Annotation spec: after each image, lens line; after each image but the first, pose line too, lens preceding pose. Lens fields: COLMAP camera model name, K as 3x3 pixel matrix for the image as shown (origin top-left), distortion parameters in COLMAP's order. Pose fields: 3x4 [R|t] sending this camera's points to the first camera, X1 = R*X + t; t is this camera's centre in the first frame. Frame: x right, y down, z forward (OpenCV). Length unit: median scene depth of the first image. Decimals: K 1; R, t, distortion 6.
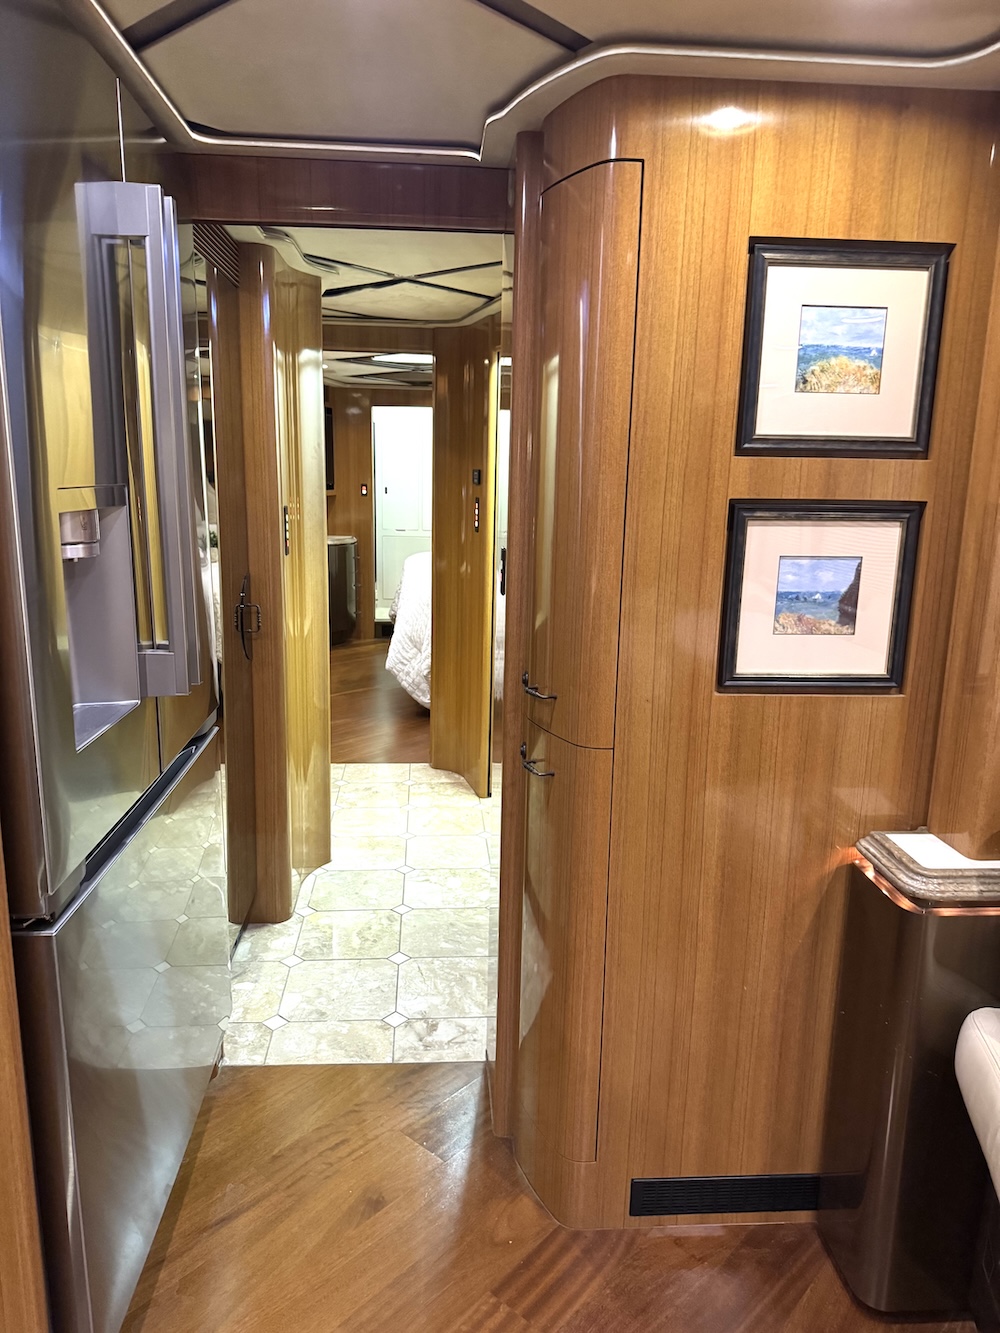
lens RADIAL K [[935.1, 0, 496.4], [0, 935.1, 672.3], [0, 0, 1]] dist [0.045536, -0.063587]
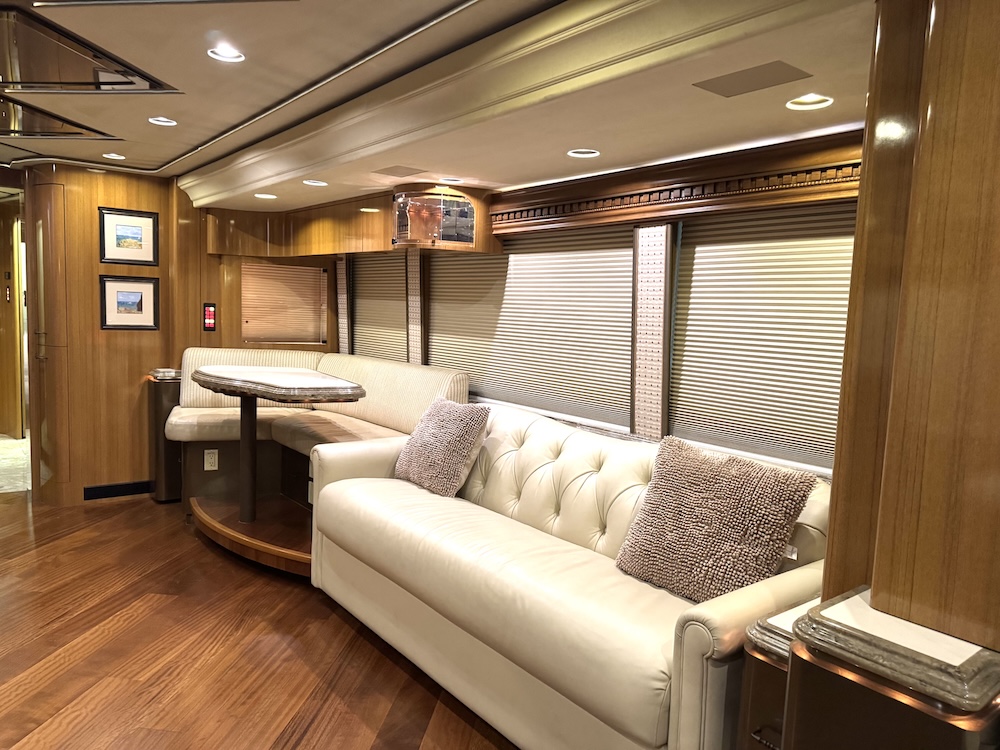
lens RADIAL K [[701.5, 0, 500.3], [0, 701.5, 377.5], [0, 0, 1]] dist [0.045536, -0.063587]
pose [[0.826266, -0.044824, 0.561494, -0.020159], [0.097321, 0.993198, -0.063926, 0.521604], [-0.554809, 0.107465, 0.825008, -2.021114]]
